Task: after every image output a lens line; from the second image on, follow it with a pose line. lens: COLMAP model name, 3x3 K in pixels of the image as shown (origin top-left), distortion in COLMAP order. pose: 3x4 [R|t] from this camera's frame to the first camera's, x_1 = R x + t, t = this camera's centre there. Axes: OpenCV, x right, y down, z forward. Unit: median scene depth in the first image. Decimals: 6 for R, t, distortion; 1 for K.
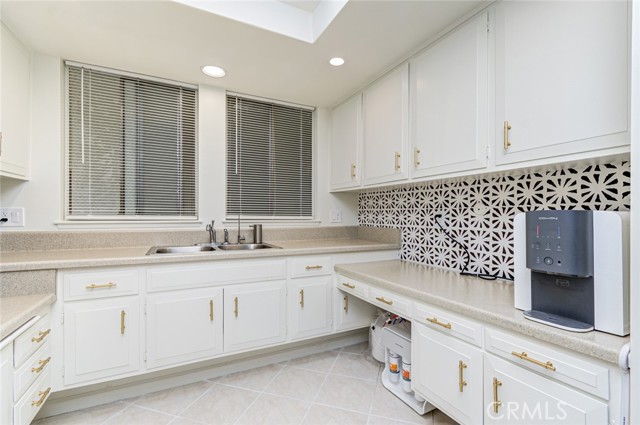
lens RADIAL K [[295.4, 0, 344.5], [0, 295.4, 216.2], [0, 0, 1]] dist [0.008918, -0.003449]
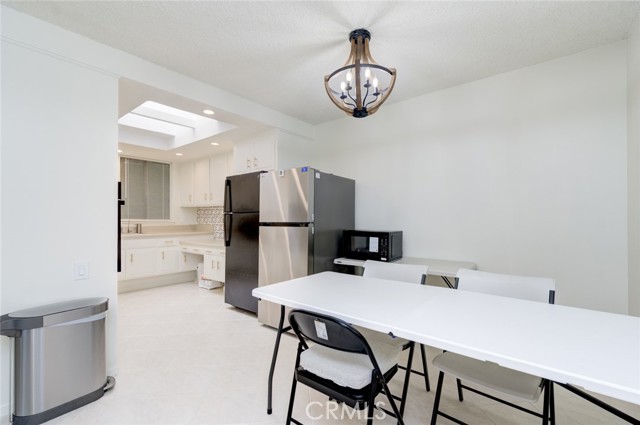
lens RADIAL K [[288.2, 0, 316.6], [0, 288.2, 210.0], [0, 0, 1]] dist [0.005295, -0.004437]
pose [[0.941634, 0.004051, 0.336615, 0.201620], [0.006289, 0.999541, -0.029622, 0.000807], [-0.336580, 0.030010, 0.941176, -1.371035]]
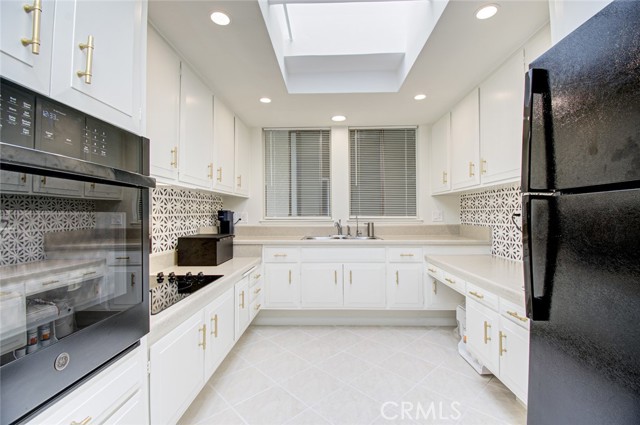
lens RADIAL K [[288.2, 0, 322.2], [0, 288.2, 215.6], [0, 0, 1]] dist [0.005295, -0.004437]
pose [[0.856086, -0.008393, -0.516764, 0.220822], [0.007770, 0.999964, -0.003369, -0.000941], [0.516774, -0.001131, 0.856121, -0.265504]]
